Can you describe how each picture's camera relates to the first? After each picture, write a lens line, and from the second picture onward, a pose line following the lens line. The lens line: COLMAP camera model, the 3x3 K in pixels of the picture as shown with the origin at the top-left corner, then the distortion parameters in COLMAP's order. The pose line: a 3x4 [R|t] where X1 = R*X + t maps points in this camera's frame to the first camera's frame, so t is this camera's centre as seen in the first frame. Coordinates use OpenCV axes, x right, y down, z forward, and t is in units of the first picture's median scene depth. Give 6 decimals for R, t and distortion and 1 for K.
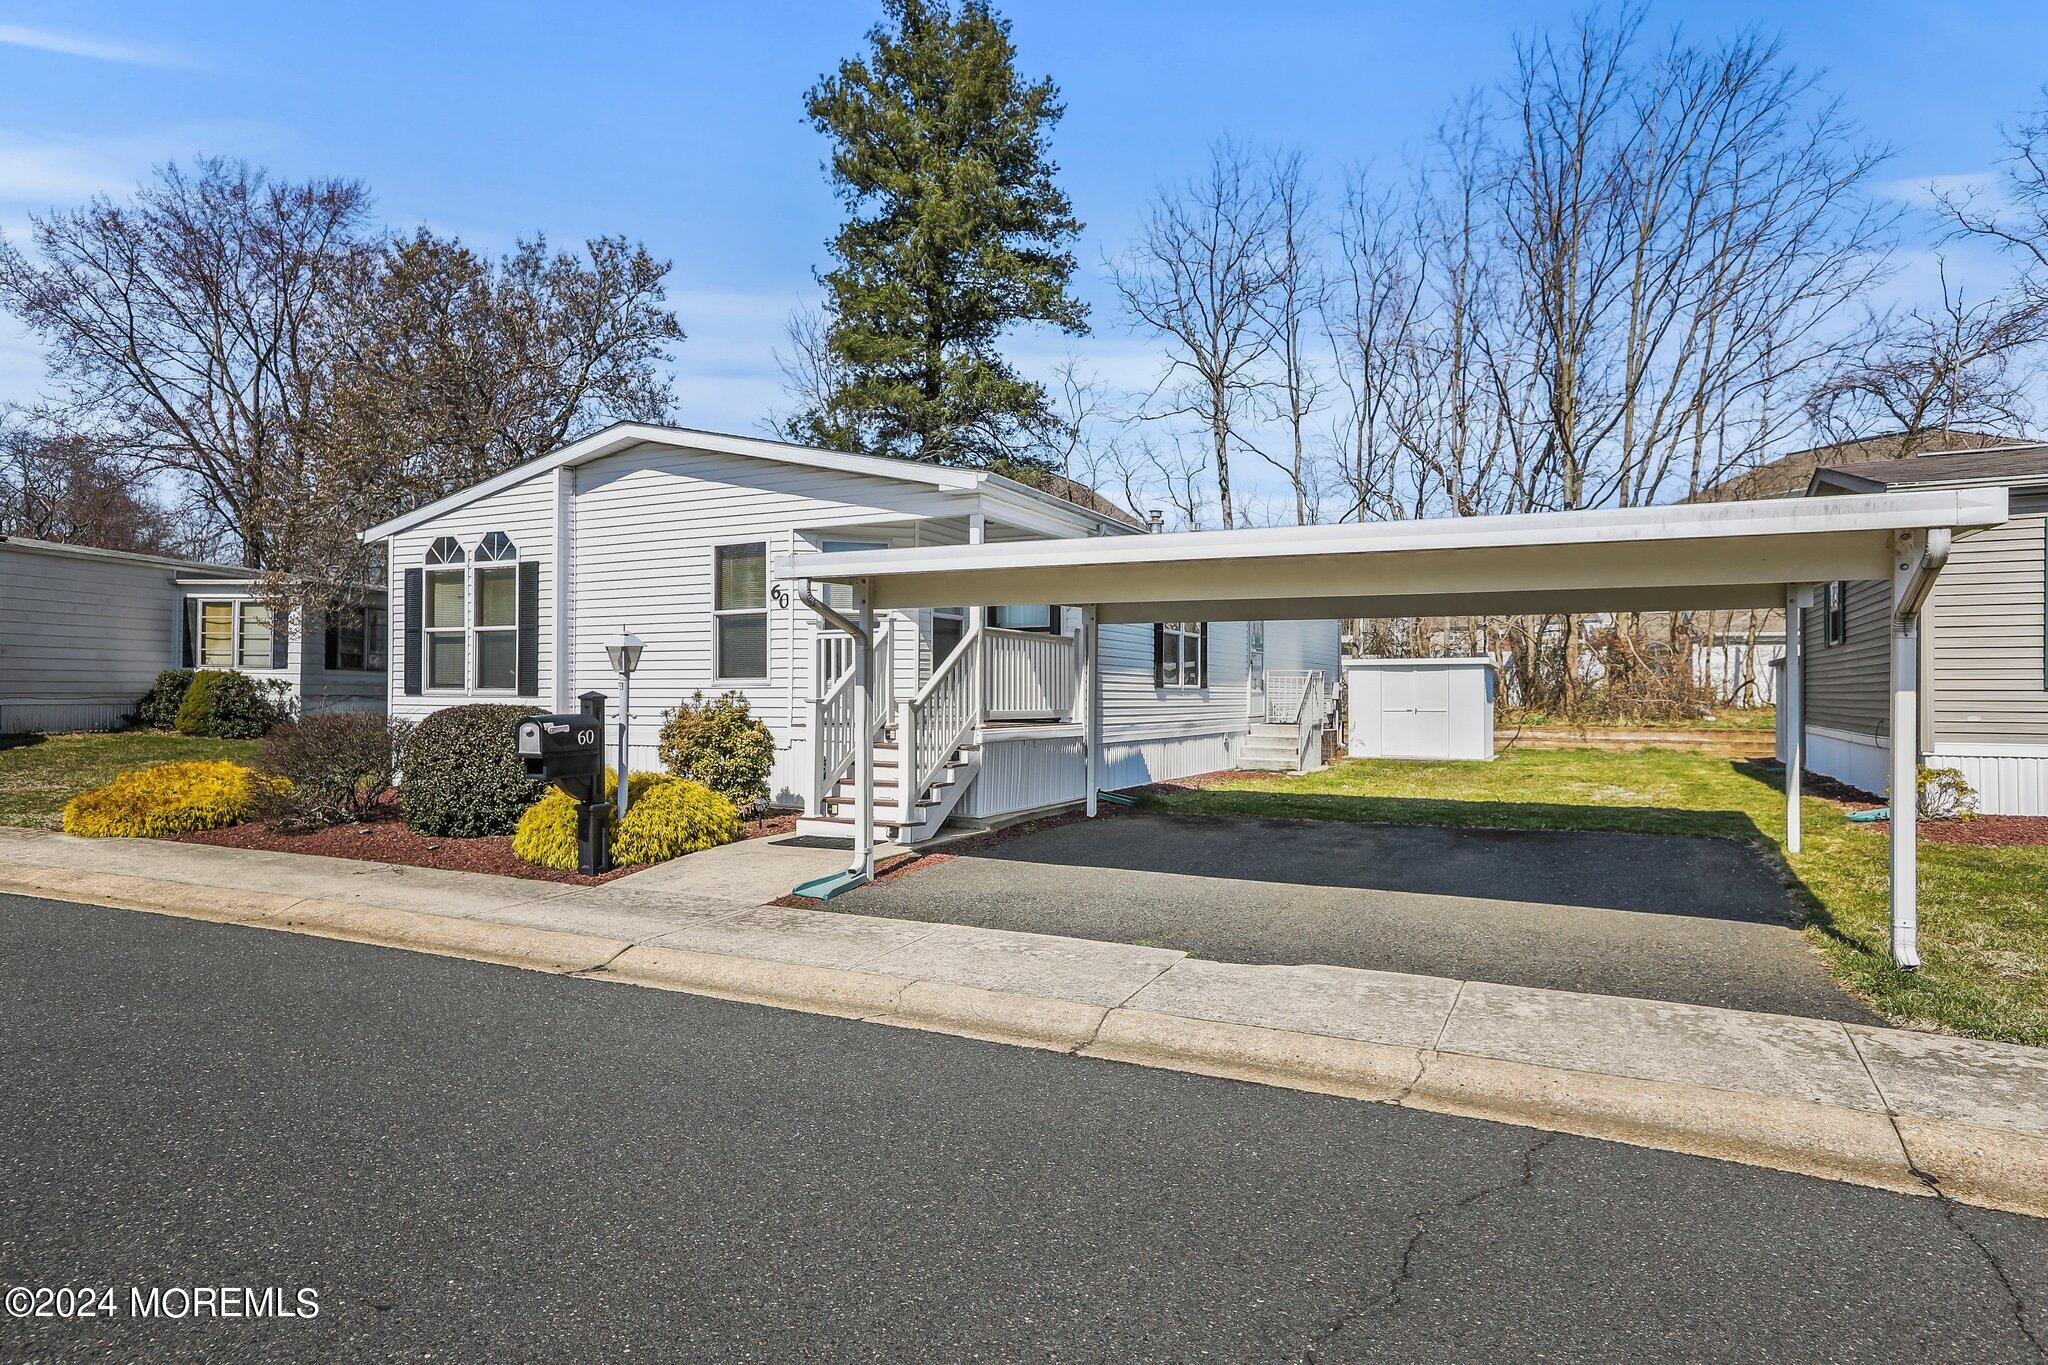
lens RADIAL K [[1160.8, 0, 1020.3], [0, 1160.8, 689.8], [0, 0, 1]] dist [-0.010948, 0.001699]
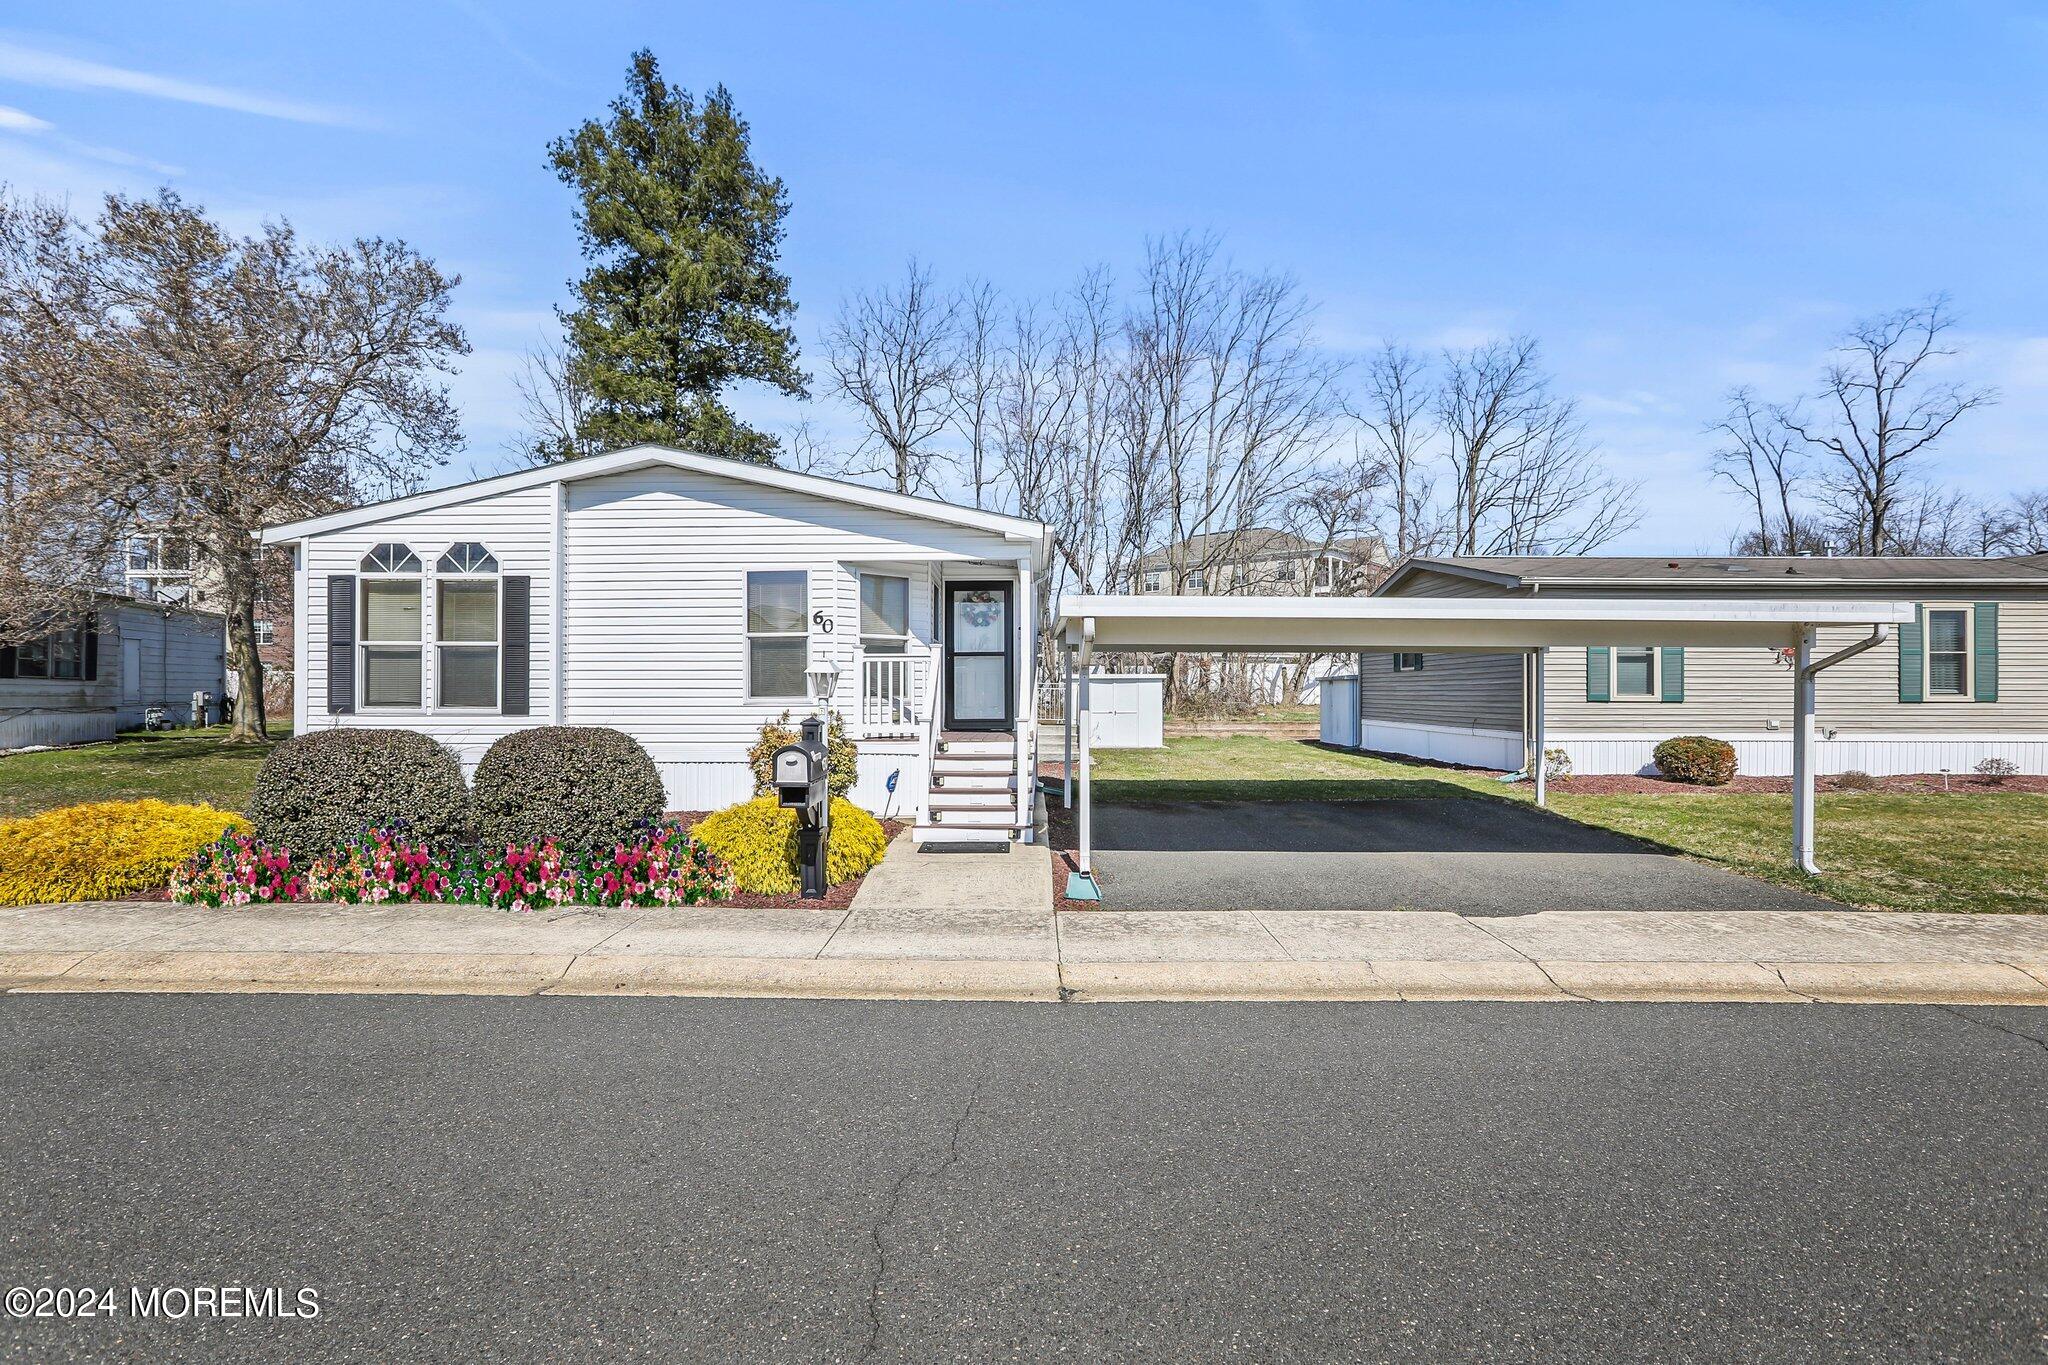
lens RADIAL K [[920.1, 0, 1024.3], [0, 920.1, 681.6], [0, 0, 1]] dist [-0.021979, 0.002684]
pose [[0.903322, 0.002263, 0.428958, -0.356448], [0.001590, 0.999962, -0.008623, -0.014424], [-0.428961, 0.008471, 0.903283, 0.125081]]
